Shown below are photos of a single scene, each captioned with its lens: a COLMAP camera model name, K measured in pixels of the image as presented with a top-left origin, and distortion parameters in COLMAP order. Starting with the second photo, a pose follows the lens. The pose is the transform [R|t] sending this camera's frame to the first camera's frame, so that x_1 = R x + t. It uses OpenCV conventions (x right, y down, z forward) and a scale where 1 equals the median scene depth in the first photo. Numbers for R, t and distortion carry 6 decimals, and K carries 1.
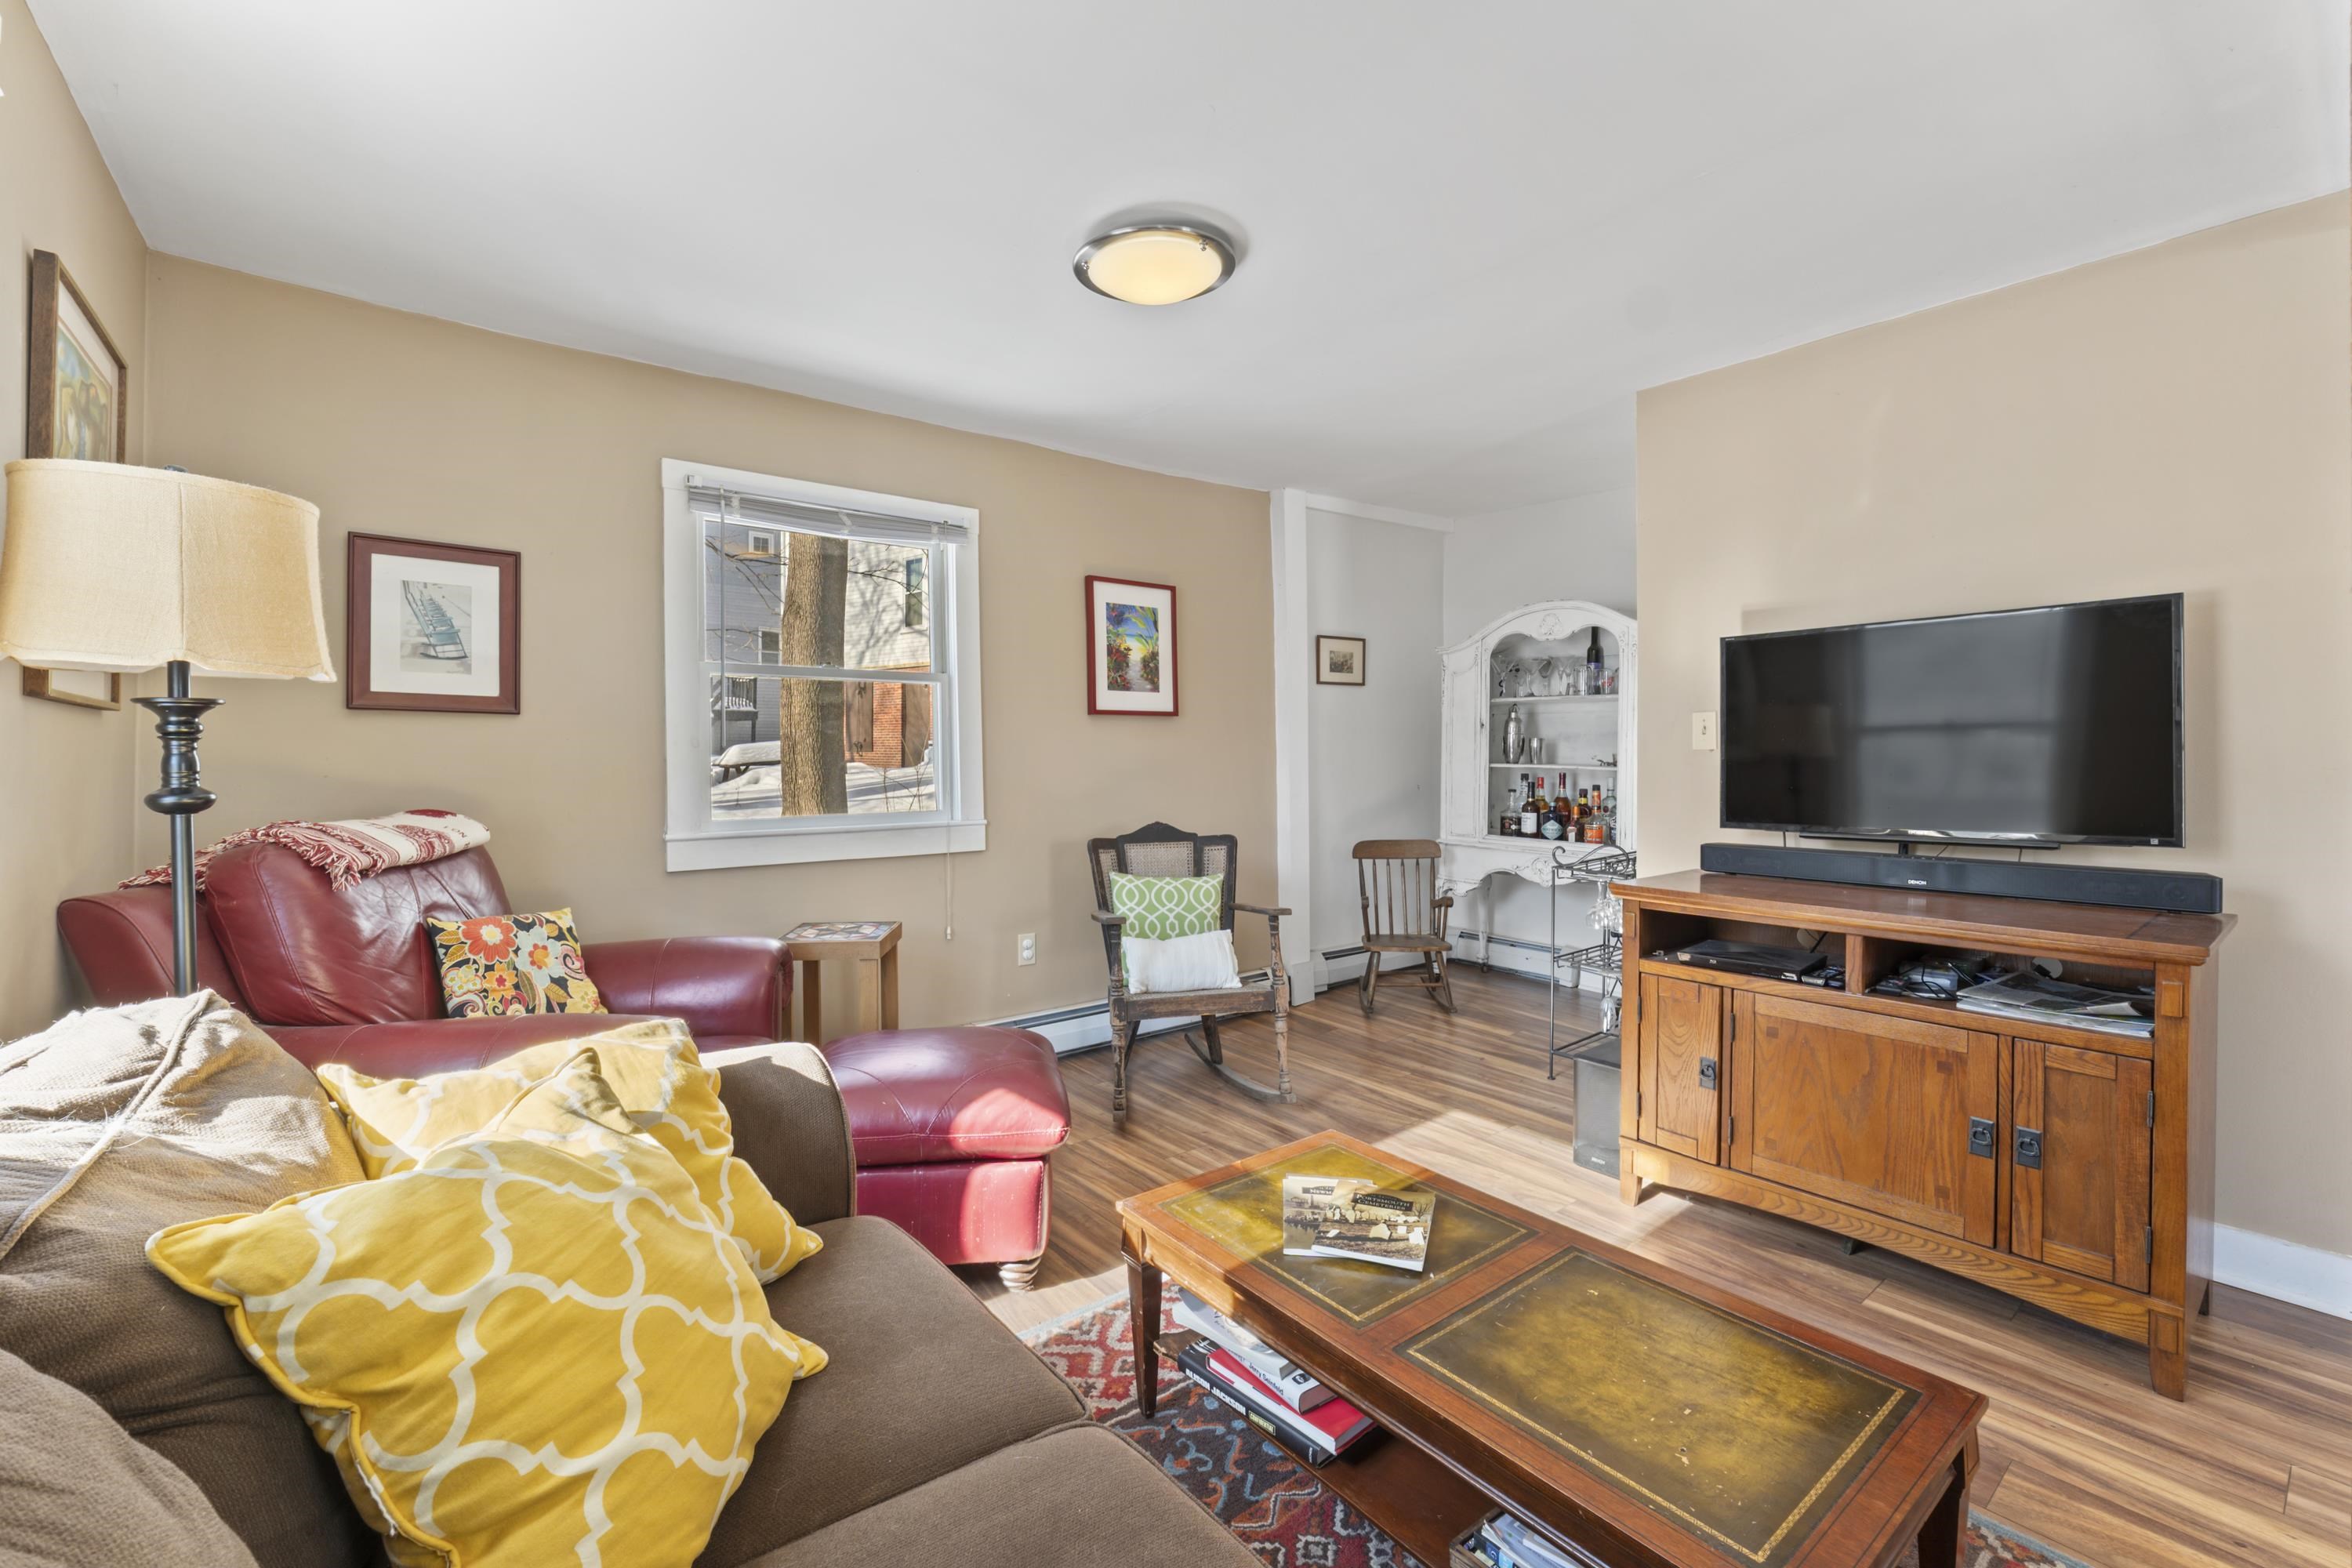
lens RADIAL K [[993.0, 0, 1165.7], [0, 993.0, 753.2], [0, 0, 1]] dist [-0.008820, -0.000096]
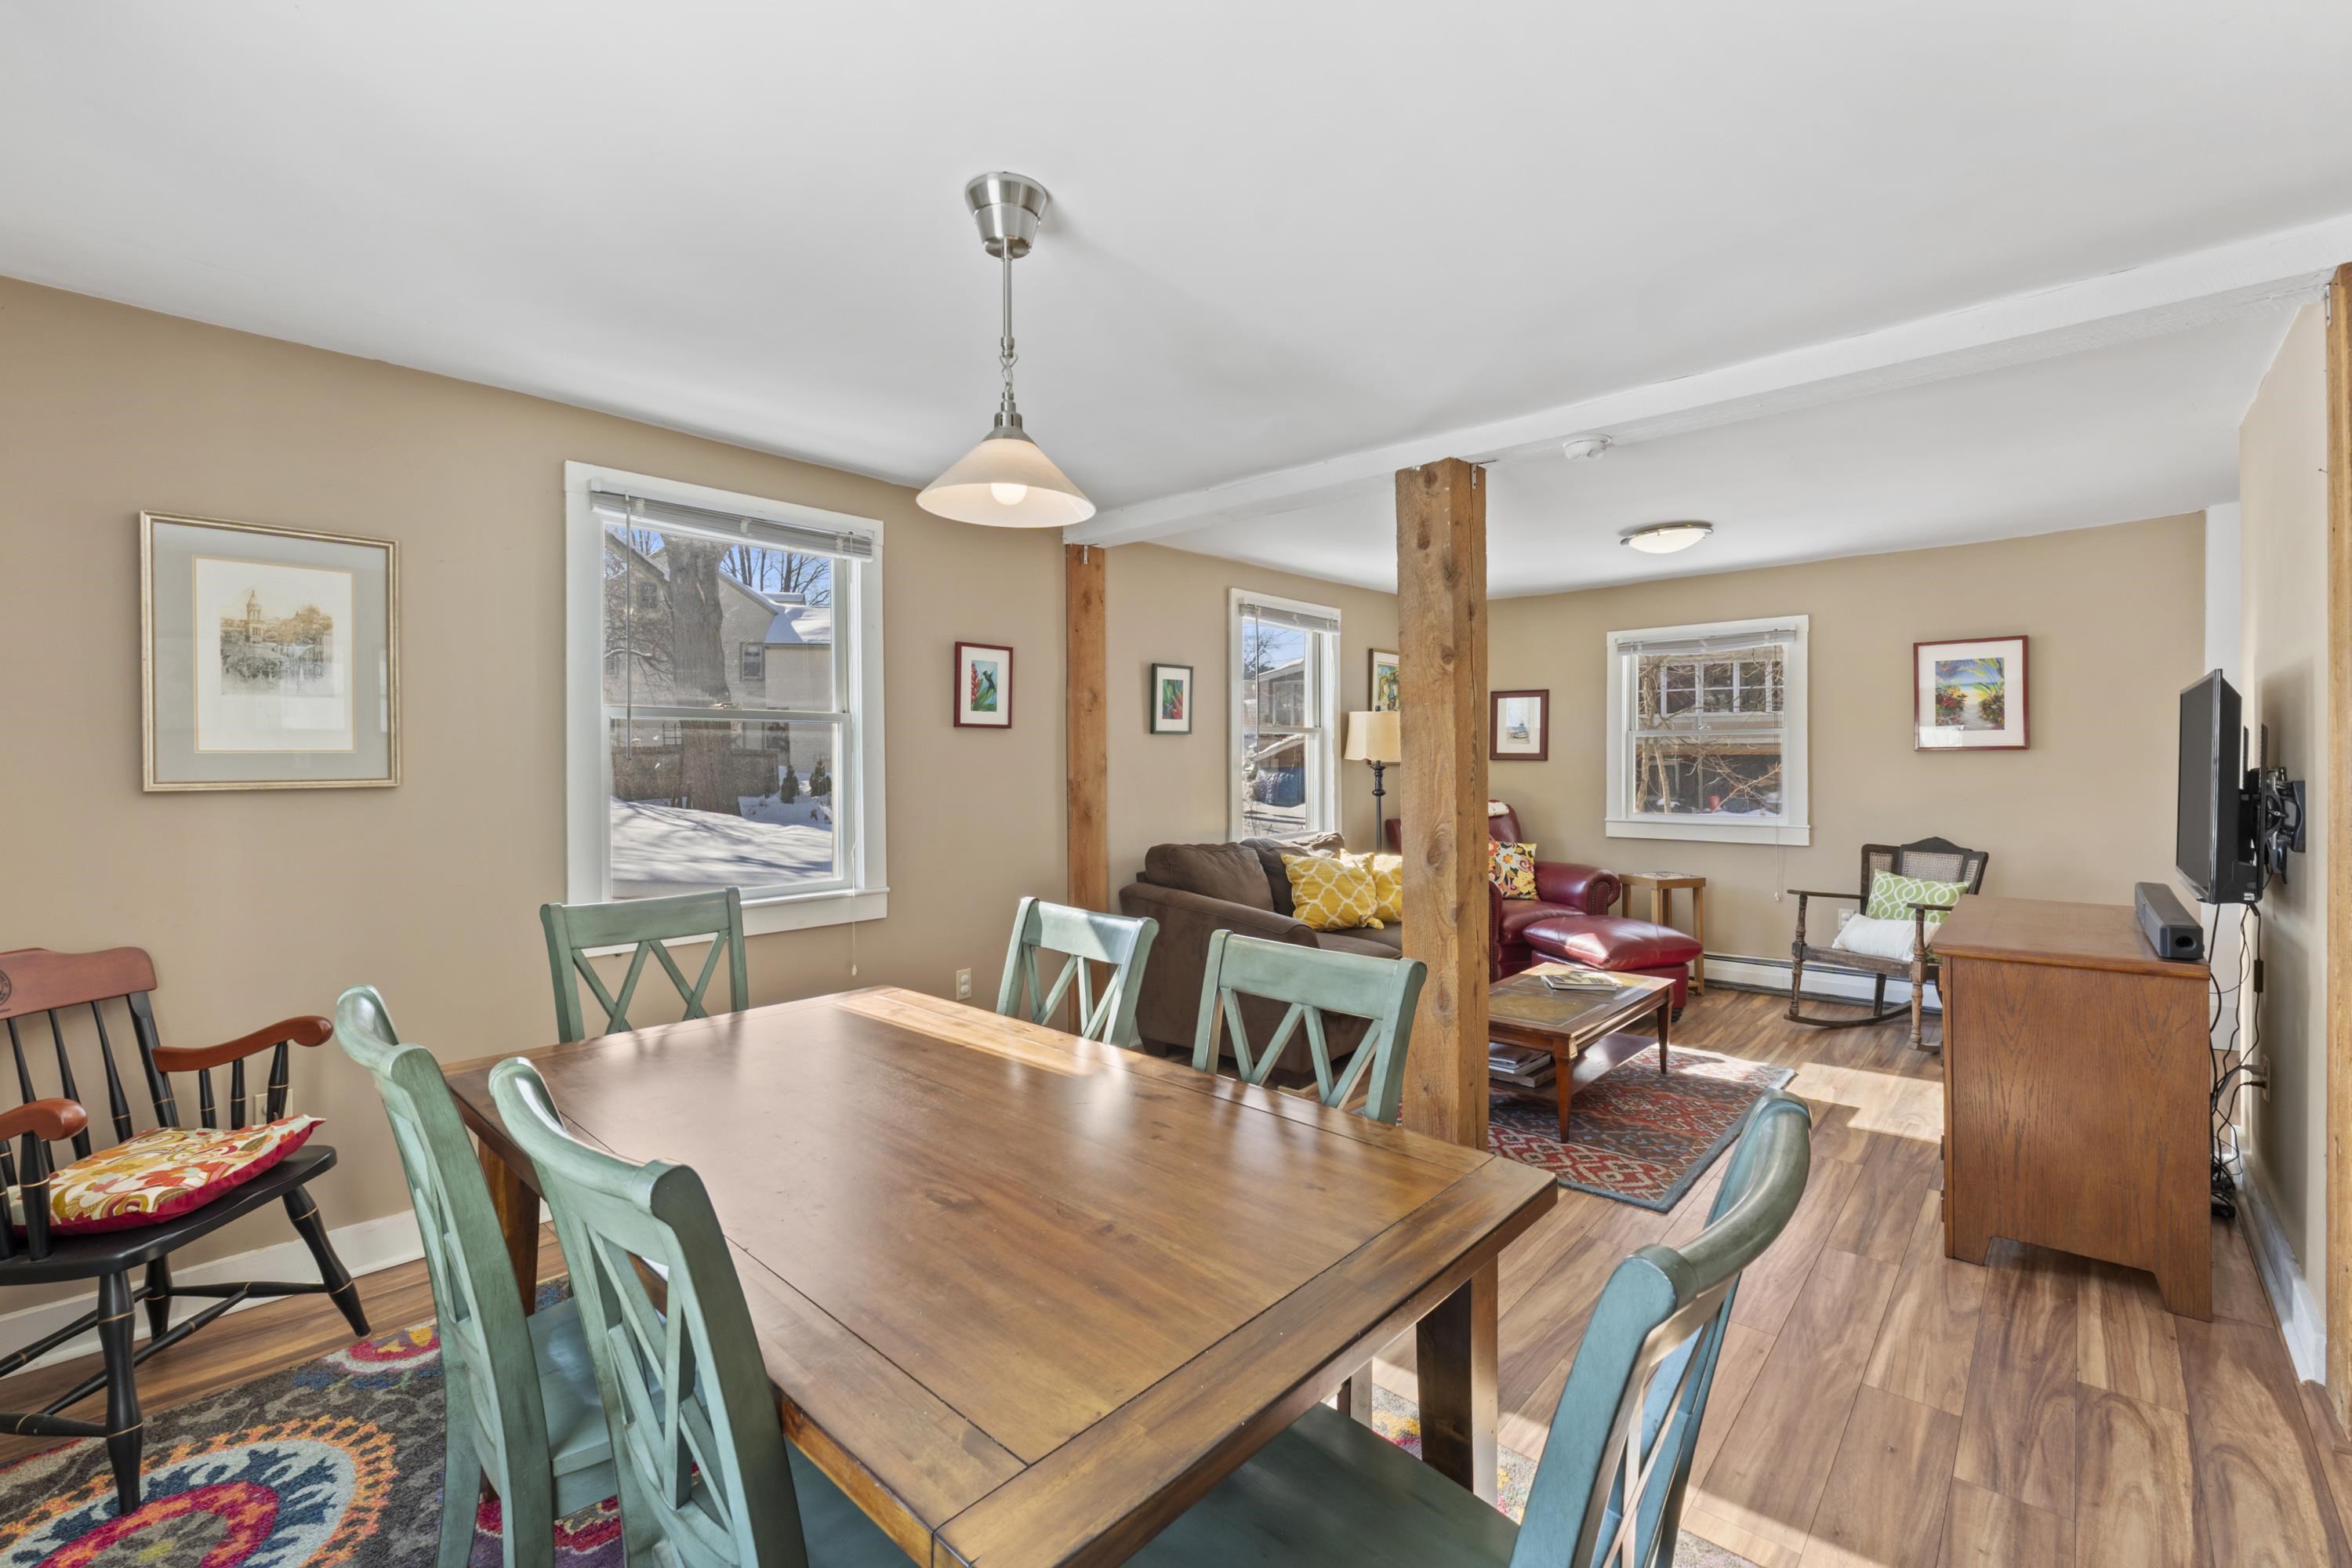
lens RADIAL K [[993.0, 0, 1163.2], [0, 993.0, 774.1], [0, 0, 1]] dist [-0.008820, -0.000096]
pose [[0.158983, 0.017304, -0.987130, 1.117951], [0.007426, 0.999797, 0.018722, -0.043509], [0.987253, -0.010307, 0.158823, -0.181798]]
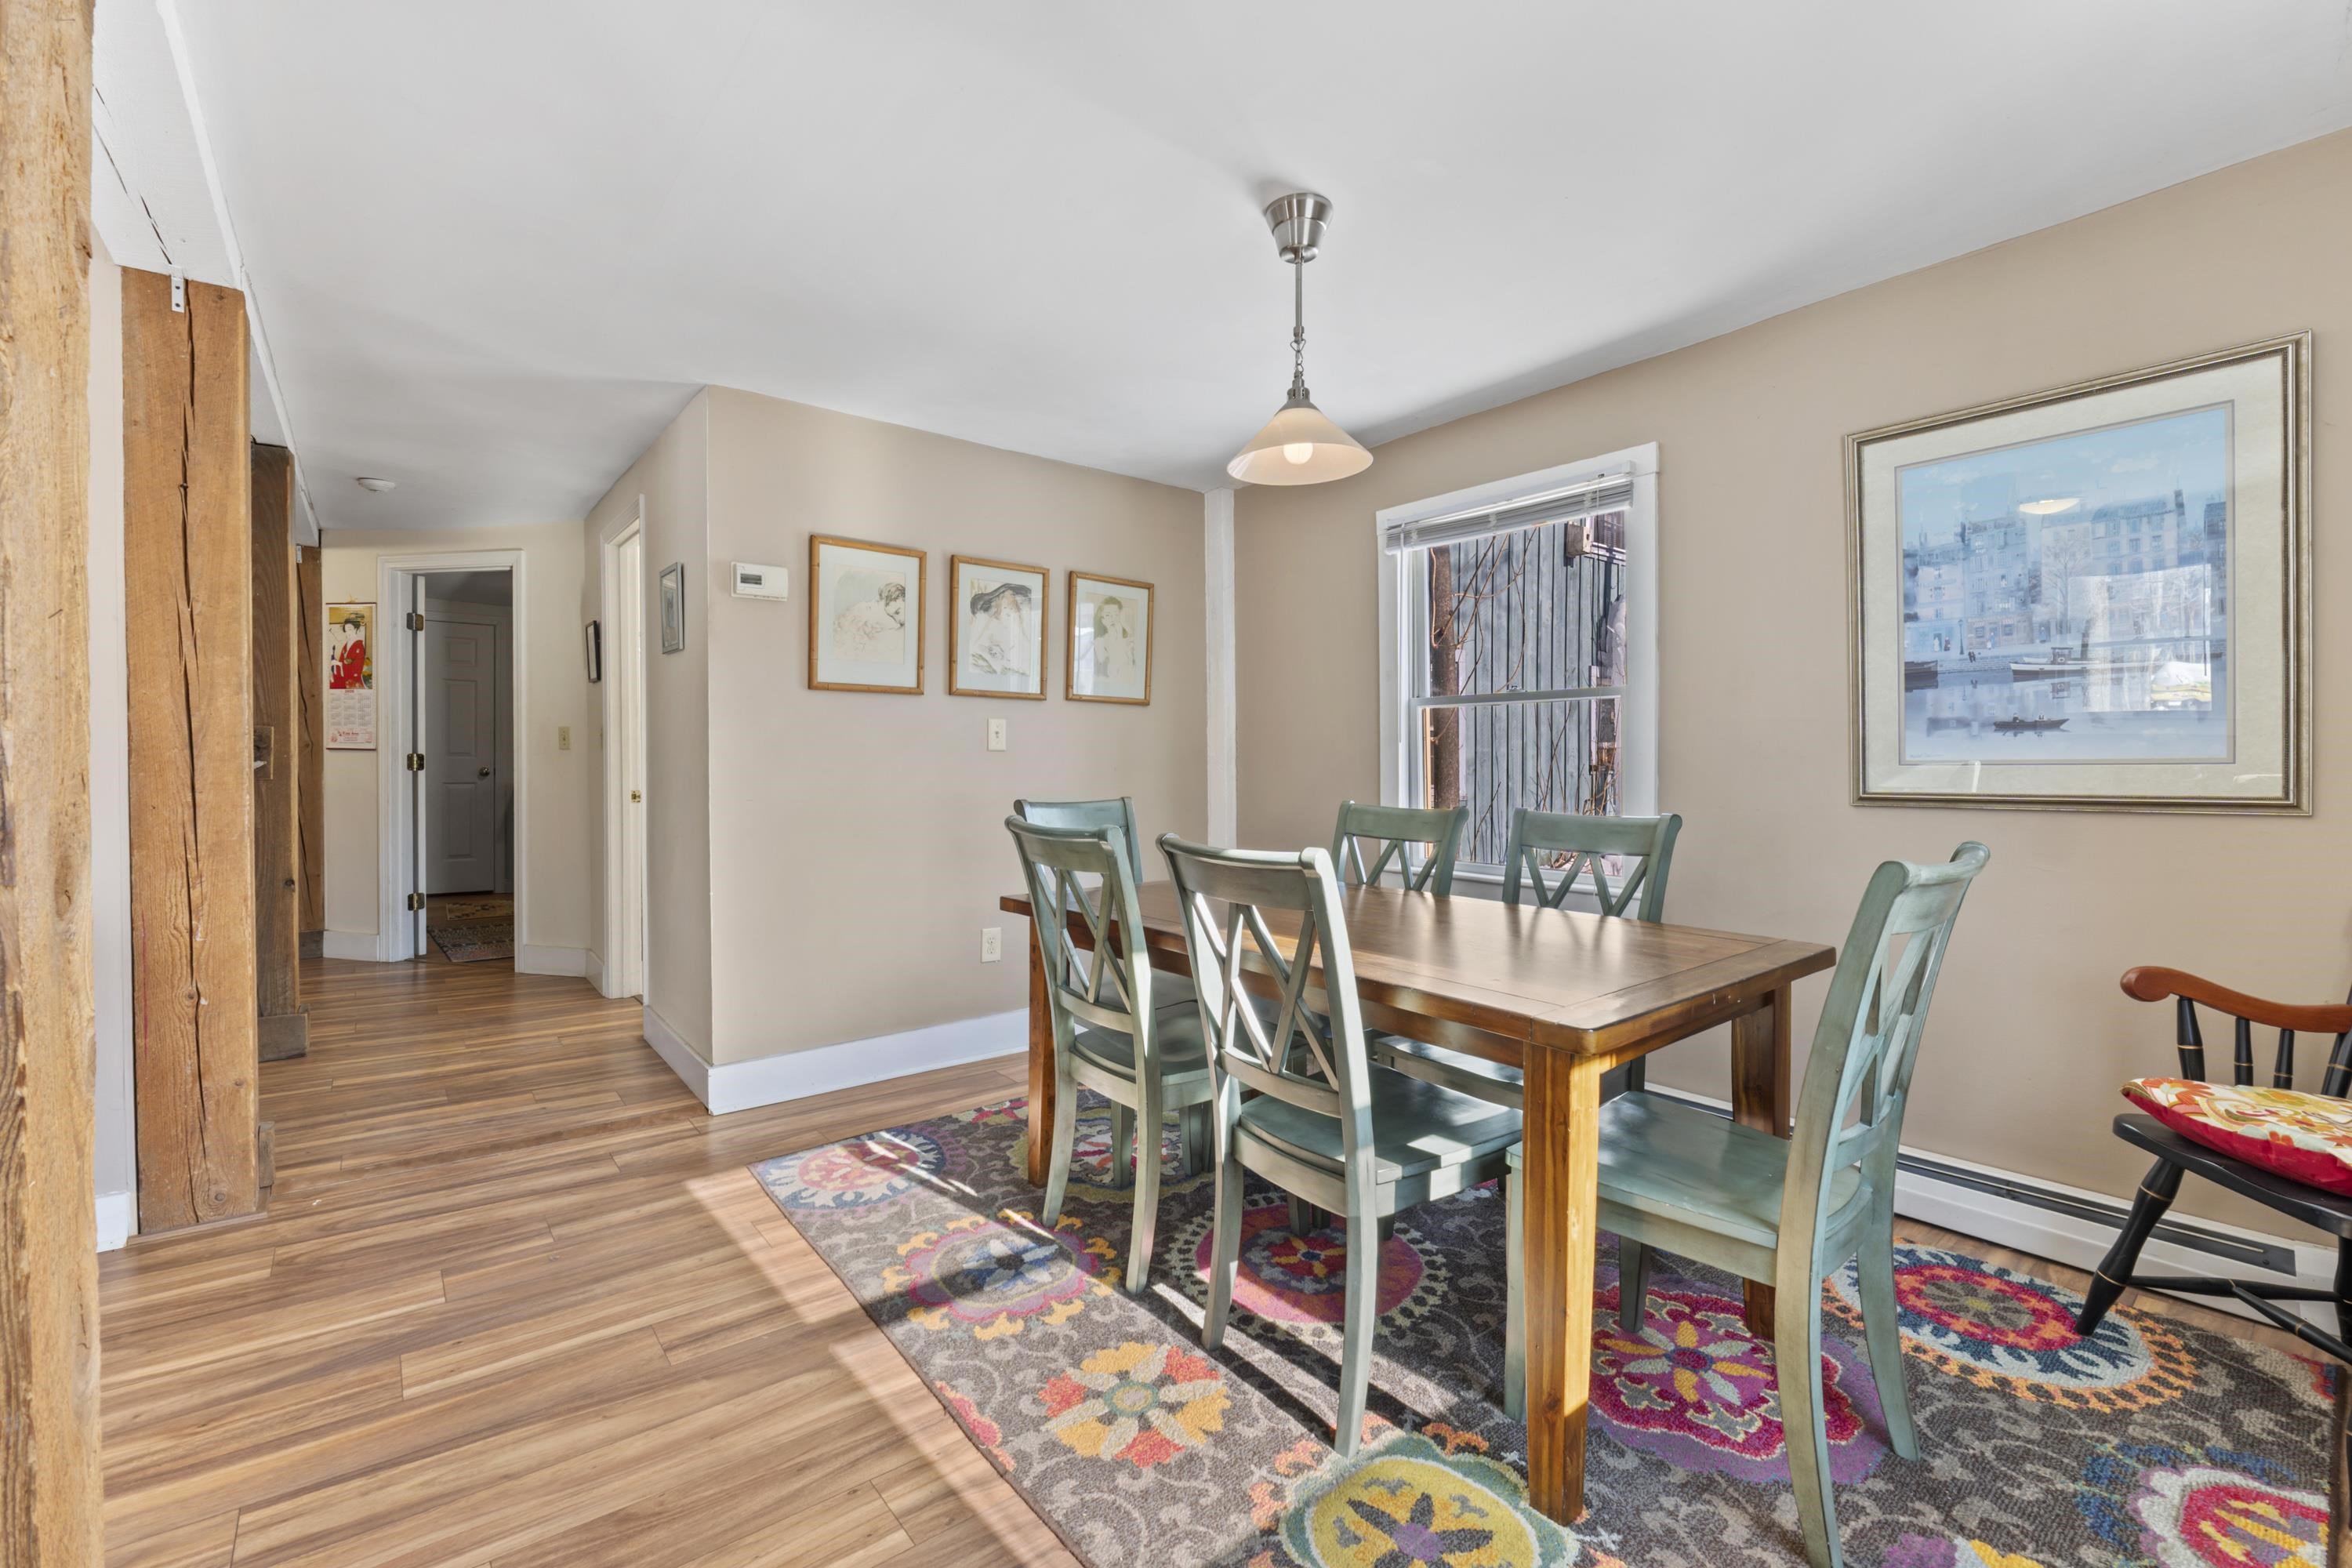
lens RADIAL K [[993.0, 0, 1166.0], [0, 993.0, 772.3], [0, 0, 1]] dist [-0.008820, -0.000096]
pose [[-0.006079, -0.011415, 0.999916, 0.057716], [-0.006463, 0.999914, 0.011376, 0.010252], [-0.999961, -0.006393, -0.006152, -0.101848]]
